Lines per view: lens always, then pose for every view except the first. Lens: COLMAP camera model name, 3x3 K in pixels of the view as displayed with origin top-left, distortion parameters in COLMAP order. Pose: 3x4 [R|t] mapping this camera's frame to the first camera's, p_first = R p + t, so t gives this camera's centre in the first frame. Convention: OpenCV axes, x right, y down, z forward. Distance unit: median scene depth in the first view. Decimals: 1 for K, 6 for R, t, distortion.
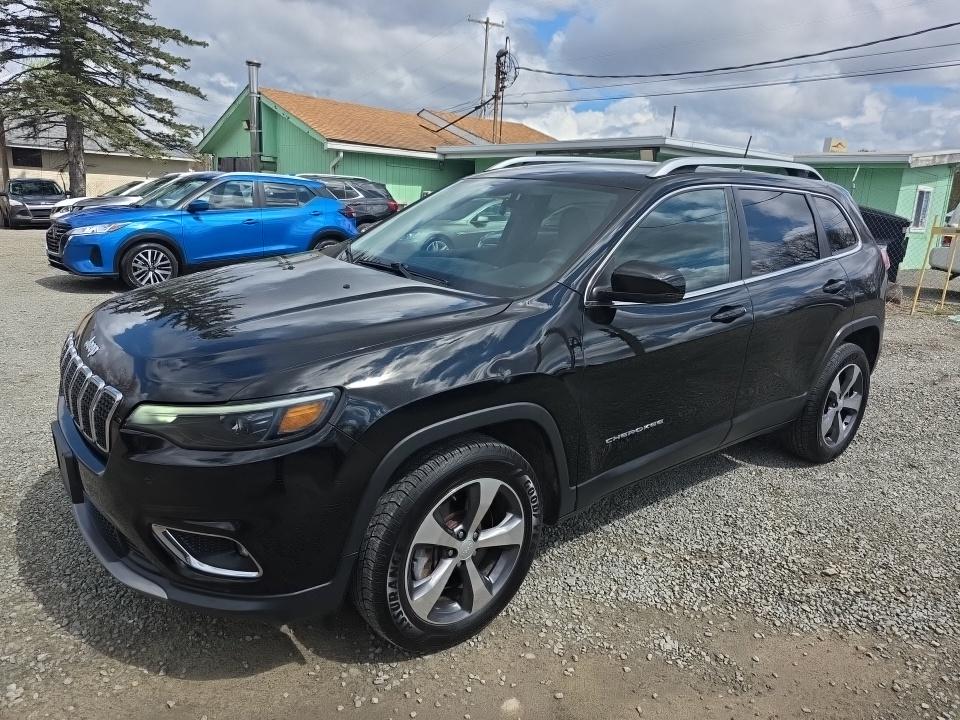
lens RADIAL K [[594.0, 0, 480.0], [0, 594.0, 360.0], [0, 0, 1]] dist [-0.000736, -0.045810]
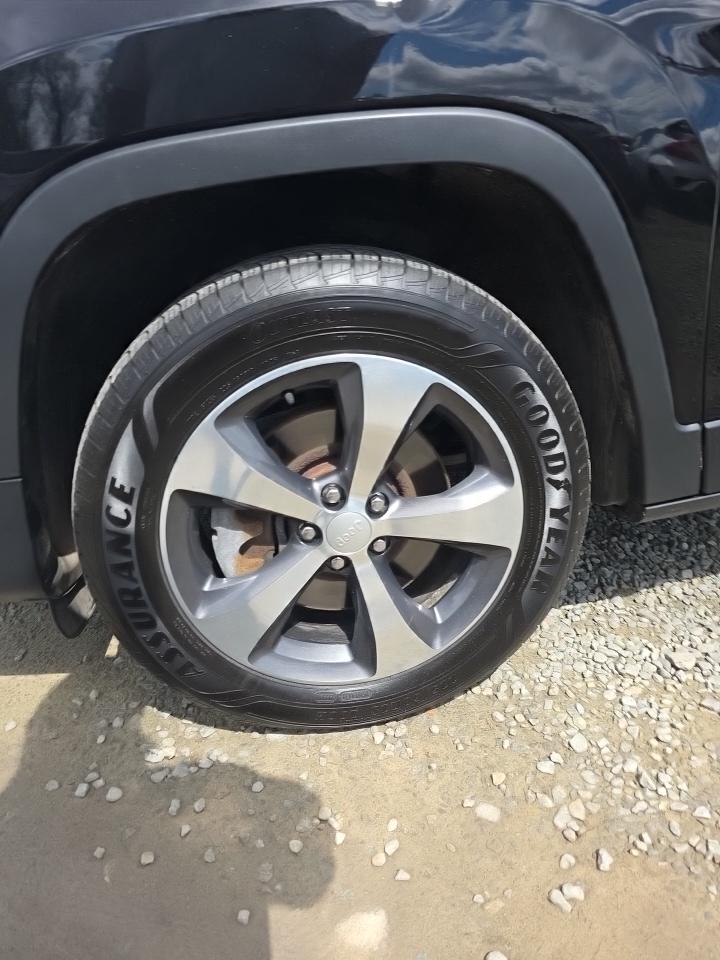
lens RADIAL K [[594.0, 0, 360.0], [0, 594.0, 480.0], [0, 0, 1]] dist [-0.000736, -0.045810]
pose [[0.853986, 0.096989, -0.511175, 0.192166], [-0.006700, 0.984440, 0.175592, 0.204561], [0.520252, -0.146528, 0.841349, 0.642260]]
